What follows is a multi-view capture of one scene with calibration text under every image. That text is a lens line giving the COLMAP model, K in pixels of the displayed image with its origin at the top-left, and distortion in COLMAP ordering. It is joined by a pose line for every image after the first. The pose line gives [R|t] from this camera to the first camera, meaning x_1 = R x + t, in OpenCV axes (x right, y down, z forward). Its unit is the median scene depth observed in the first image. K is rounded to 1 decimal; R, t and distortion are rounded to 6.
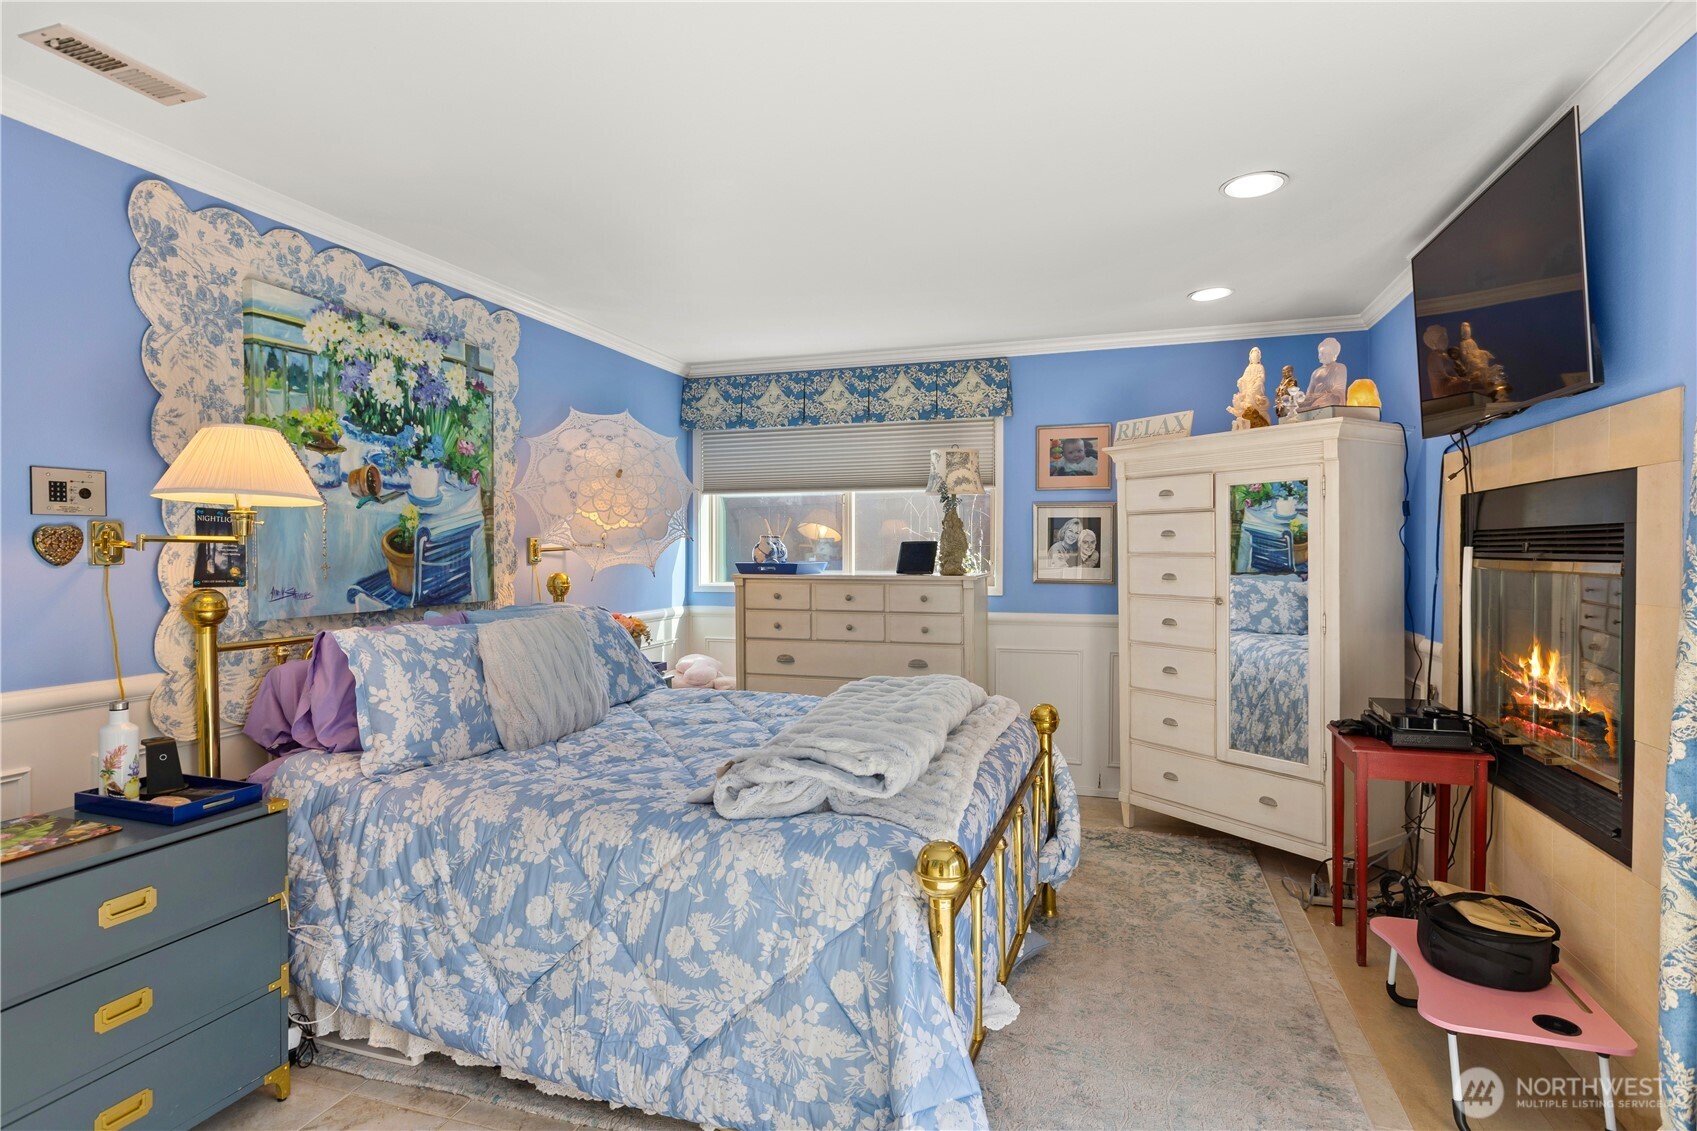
lens RADIAL K [[865.9, 0, 848.5], [0, 865.9, 565.5], [0, 0, 1]] dist [-0.003197, -0.000536]
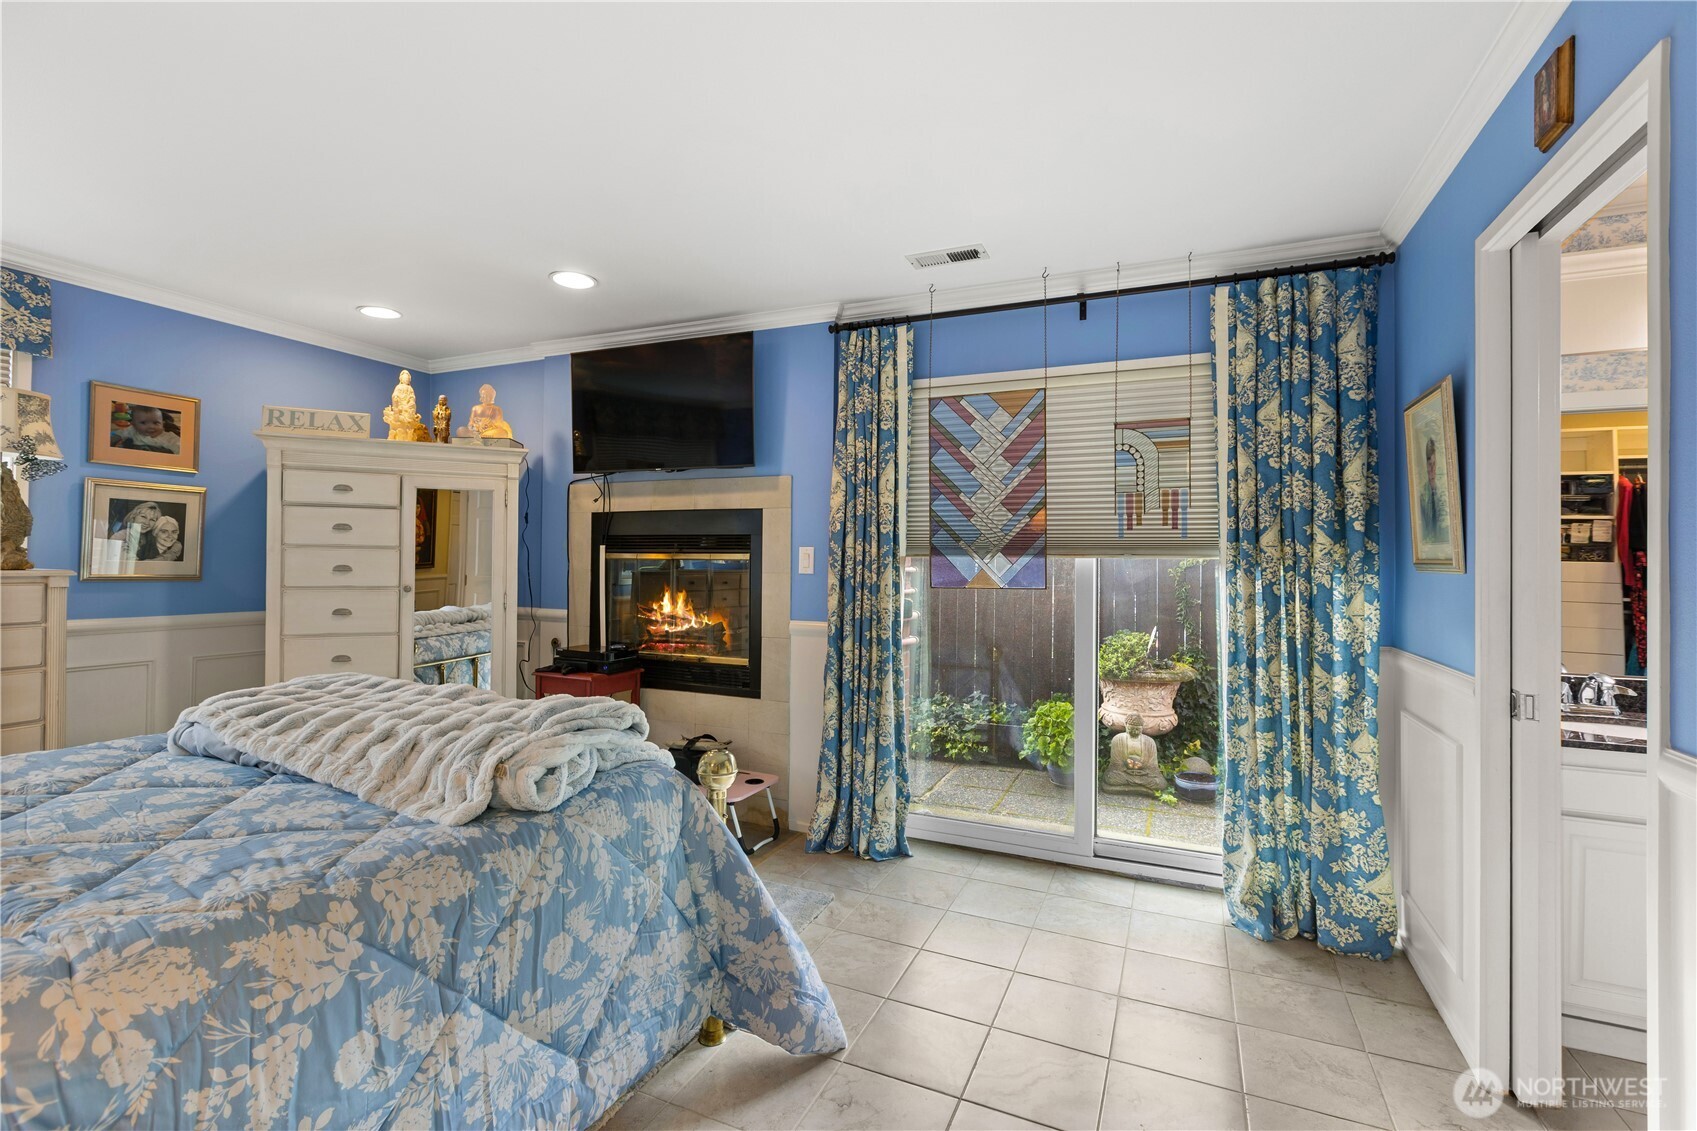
lens RADIAL K [[755.1, 0, 848.5], [0, 755.1, 565.5], [0, 0, 1]] dist [-0.002189, -0.000938]
pose [[0.107785, 0.000495, 0.994174, -0.736041], [0.008513, 0.999963, -0.001421, 0.025725], [-0.994138, 0.008617, 0.107777, 0.472658]]
